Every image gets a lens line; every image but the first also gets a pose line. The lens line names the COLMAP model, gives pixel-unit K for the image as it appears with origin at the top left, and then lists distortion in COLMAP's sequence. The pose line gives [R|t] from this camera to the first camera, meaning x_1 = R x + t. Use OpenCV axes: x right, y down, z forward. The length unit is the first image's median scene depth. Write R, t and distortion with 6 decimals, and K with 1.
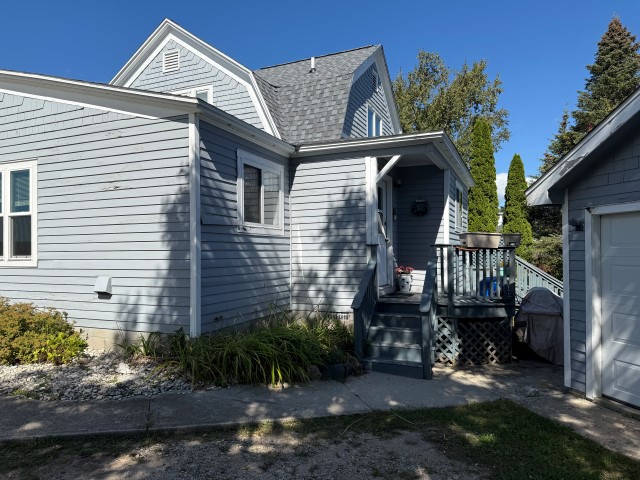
lens RADIAL K [[447.2, 0, 320.0], [0, 447.2, 240.0], [0, 0, 1]] dist [0.070044, -0.078592]
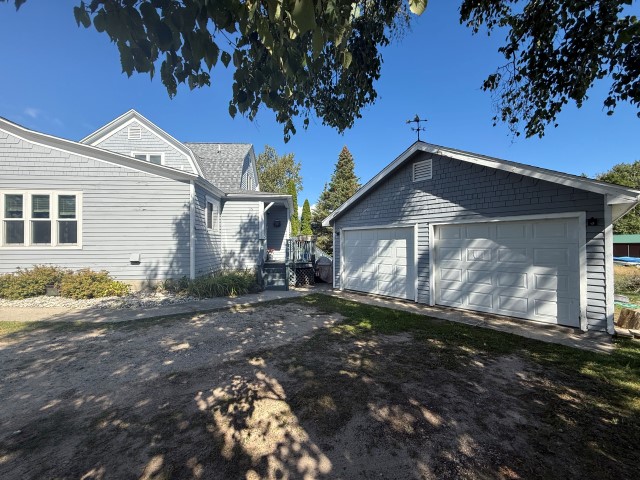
lens RADIAL K [[256.0, 0, 317.6], [0, 256.0, 240.0], [0, 0, 1]] dist [0.000284, -0.000108]
pose [[0.885368, 0.009359, 0.464797, -0.264176], [-0.013423, 0.999895, 0.005436, 0.002968], [-0.464697, -0.011052, 0.885401, -0.346701]]
